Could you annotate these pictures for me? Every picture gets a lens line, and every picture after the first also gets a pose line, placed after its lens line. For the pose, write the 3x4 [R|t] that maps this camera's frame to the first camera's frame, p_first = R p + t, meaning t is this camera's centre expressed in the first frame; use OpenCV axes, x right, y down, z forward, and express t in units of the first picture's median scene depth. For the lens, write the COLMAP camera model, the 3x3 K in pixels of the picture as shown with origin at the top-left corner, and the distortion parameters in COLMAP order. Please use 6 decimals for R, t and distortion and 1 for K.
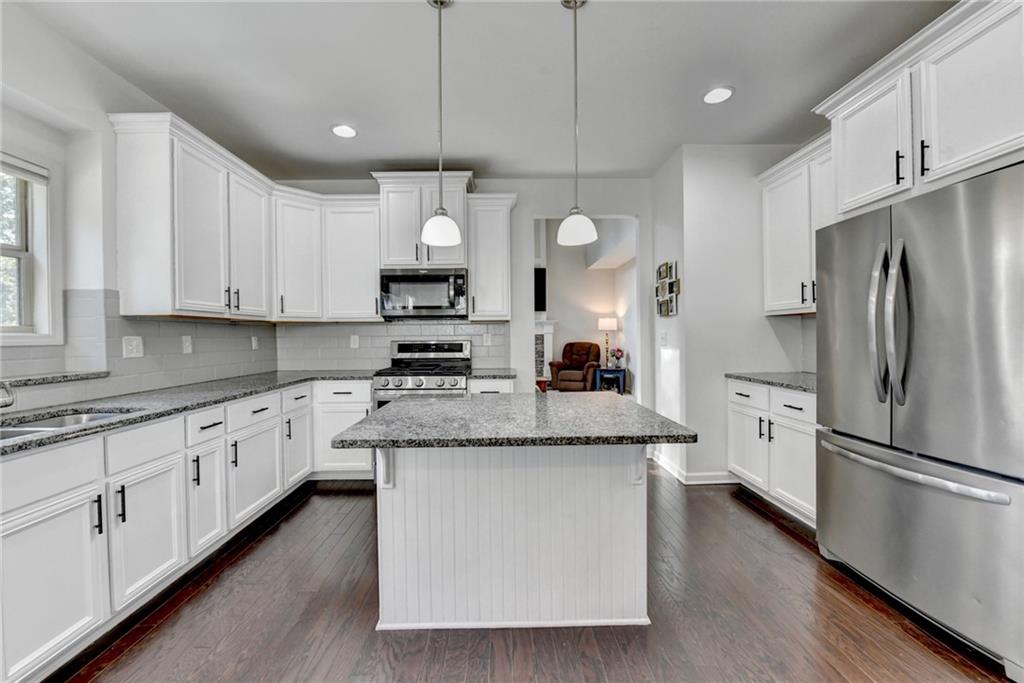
lens RADIAL K [[416.6, 0, 503.6], [0, 416.6, 340.5], [0, 0, 1]] dist [-0.013657, -0.002513]
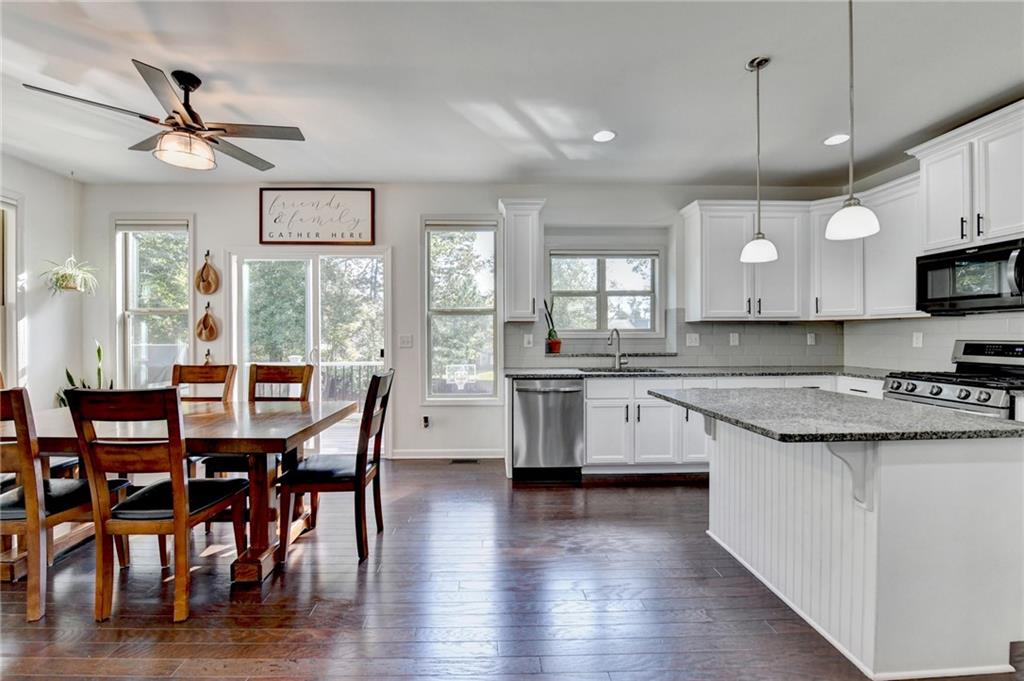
lens RADIAL K [[415.7, 0, 496.3], [0, 415.7, 338.8], [0, 0, 1]] dist [-0.012773, -0.002575]
pose [[0.019049, 0.017713, -0.999662, 0.766677], [-0.007638, 0.999816, 0.017570, -0.012368], [0.999789, 0.007301, 0.019181, 0.138888]]
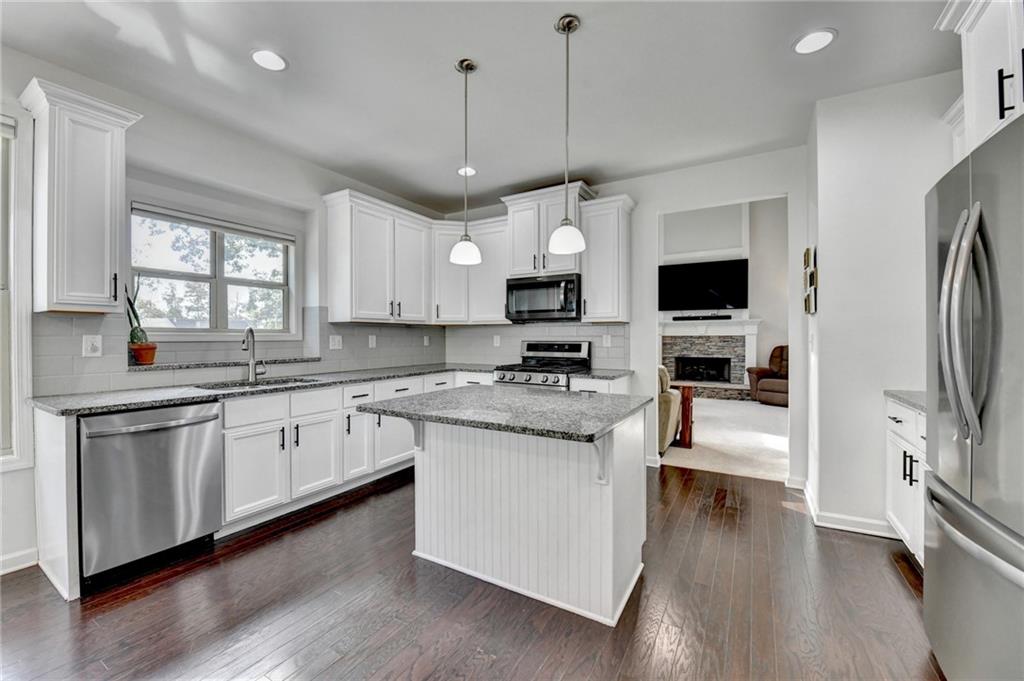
lens RADIAL K [[415.7, 0, 497.8], [0, 415.7, 339.0], [0, 0, 1]] dist [-0.012773, -0.002575]
pose [[0.846234, 0.010948, -0.532699, 0.426889], [-0.012614, 0.999920, 0.000511, -0.005230], [0.532662, 0.006287, 0.846305, -0.000988]]
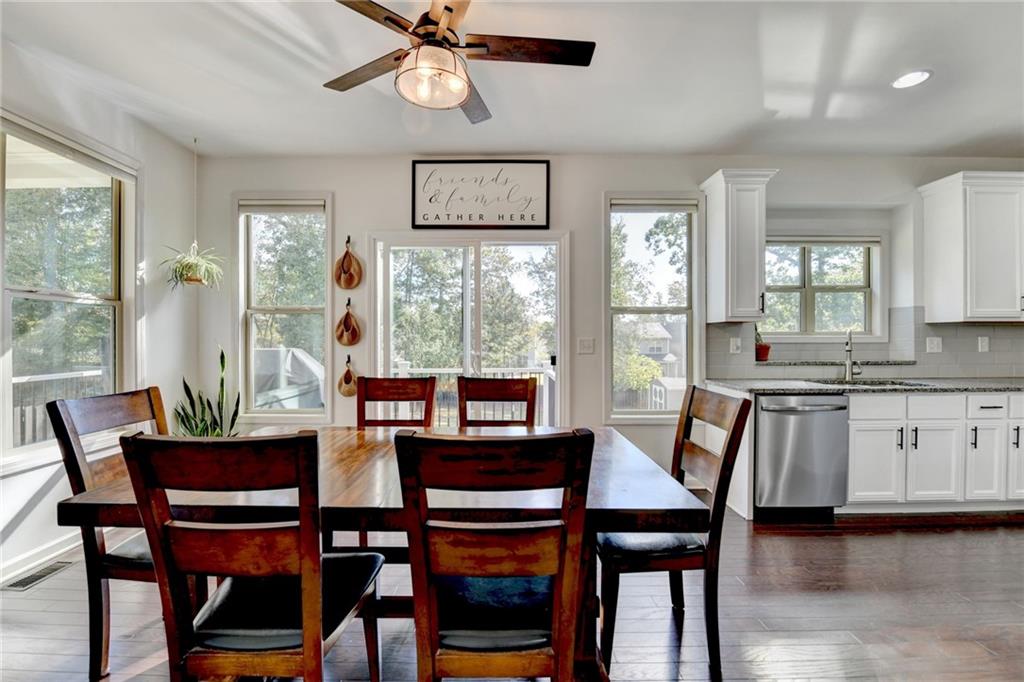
lens RADIAL K [[416.6, 0, 508.2], [0, 416.6, 341.4], [0, 0, 1]] dist [-0.013657, -0.002513]
pose [[-0.008743, 0.016240, -0.999830, 0.480491], [-0.008998, 0.999826, 0.016319, -0.005841], [0.999921, 0.009139, -0.008595, -0.418716]]
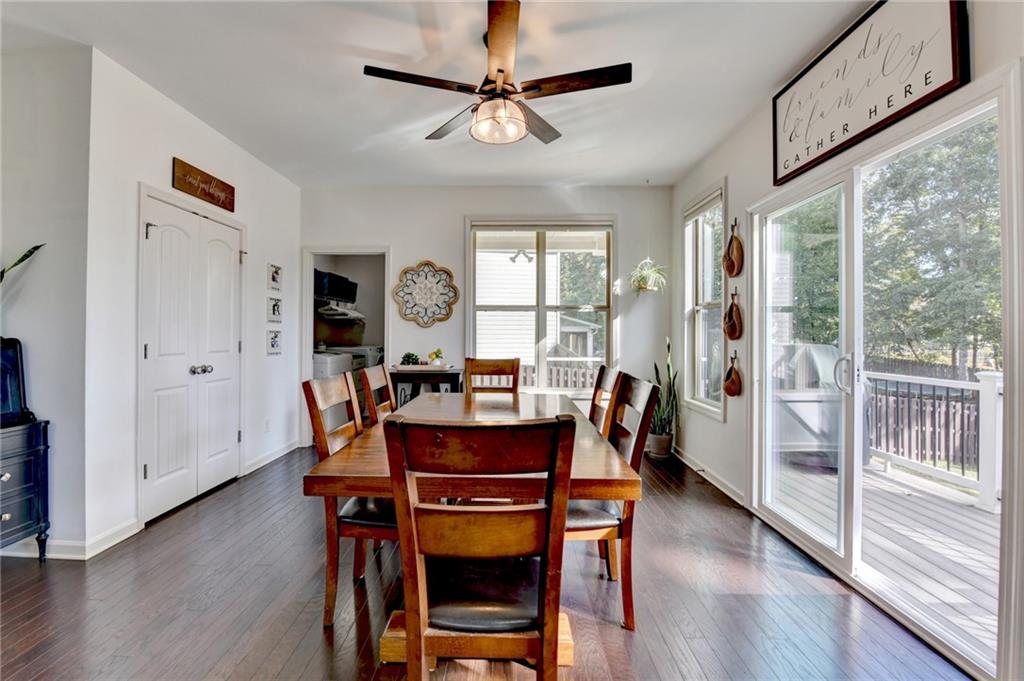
lens RADIAL K [[415.7, 0, 497.5], [0, 415.7, 331.7], [0, 0, 1]] dist [-0.012773, -0.002575]
pose [[-0.999288, 0.004166, 0.037494, -0.211247], [0.004448, 0.999963, 0.007419, -0.000898], [-0.037462, 0.007581, -0.999269, 0.281834]]
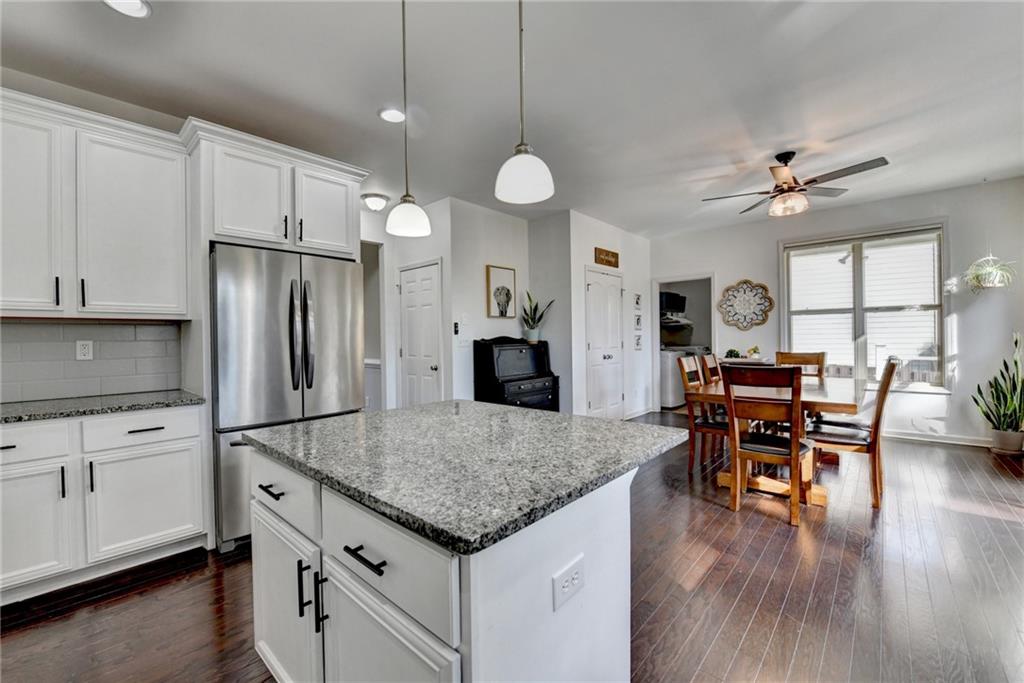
lens RADIAL K [[416.6, 0, 507.8], [0, 416.6, 342.8], [0, 0, 1]] dist [-0.013657, -0.002513]
pose [[-0.736351, 0.013821, 0.676459, -0.420266], [0.030049, 0.999473, 0.012290, -0.005613], [-0.675933, 0.029377, -0.736378, 1.094467]]
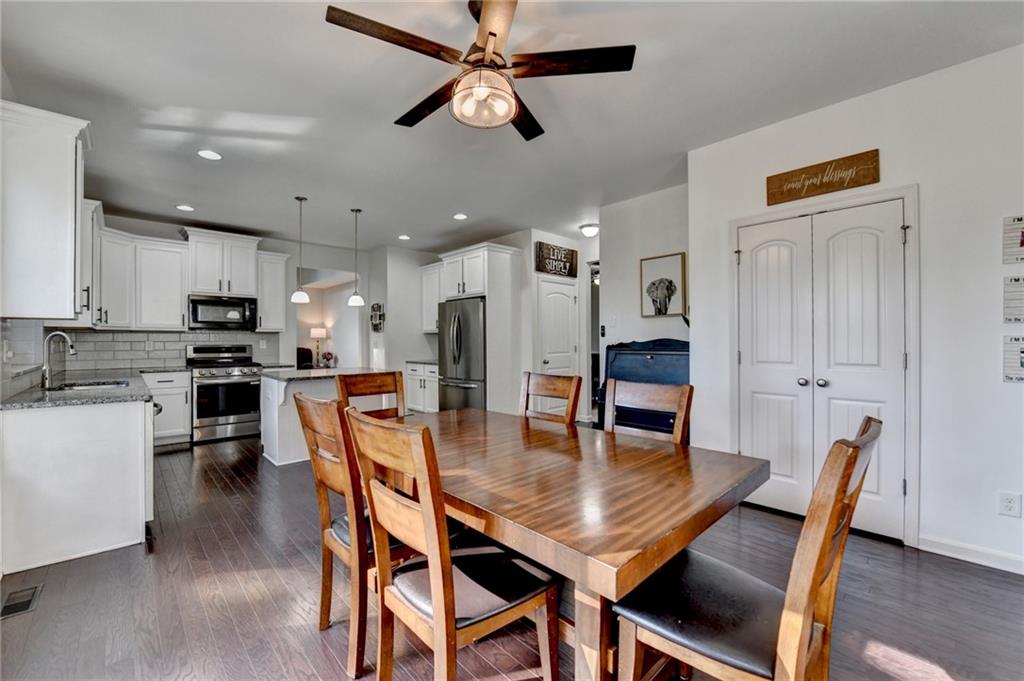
lens RADIAL K [[415.7, 0, 502.6], [0, 415.7, 337.1], [0, 0, 1]] dist [-0.012773, -0.002575]
pose [[0.739777, 0.013188, 0.672723, -0.630822], [0.003934, 0.999706, -0.023924, 0.017050], [-0.672841, 0.020345, 0.739507, -1.072048]]
